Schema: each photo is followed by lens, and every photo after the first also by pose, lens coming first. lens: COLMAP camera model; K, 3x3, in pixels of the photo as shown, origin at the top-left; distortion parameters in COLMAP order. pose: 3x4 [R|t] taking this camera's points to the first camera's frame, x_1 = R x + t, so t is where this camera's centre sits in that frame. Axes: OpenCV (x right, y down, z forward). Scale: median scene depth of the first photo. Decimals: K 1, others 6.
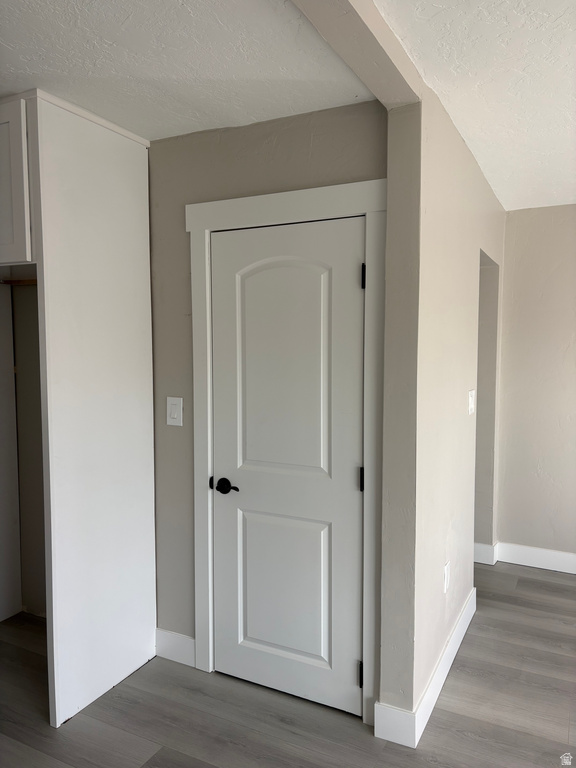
lens RADIAL K [[588.8, 0, 288.1], [0, 588.8, 380.6], [0, 0, 1]] dist [0.050416, -0.050879]
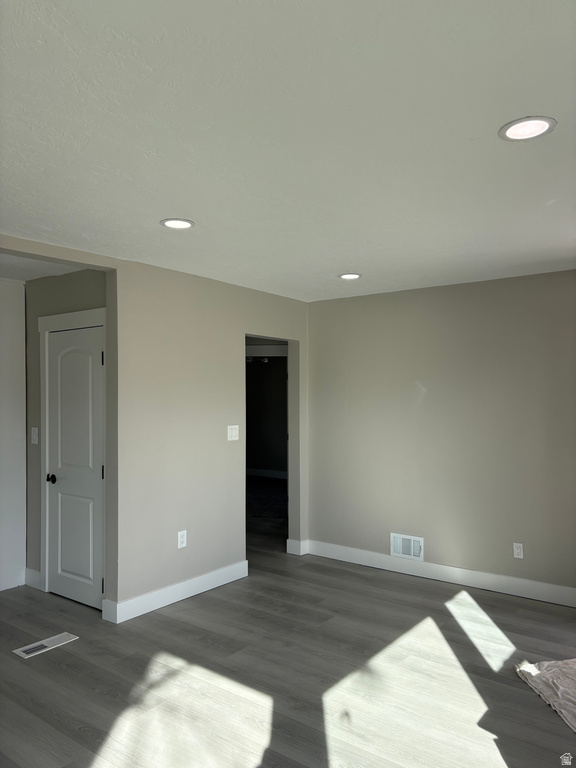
lens RADIAL K [[588.8, 0, 287.1], [0, 588.8, 390.2], [0, 0, 1]] dist [0.050416, -0.050879]
pose [[0.982824, -0.008744, -0.184338, 0.880203], [-0.004645, 0.997389, -0.072073, 0.042953], [0.184487, 0.071691, 0.980217, -0.577261]]
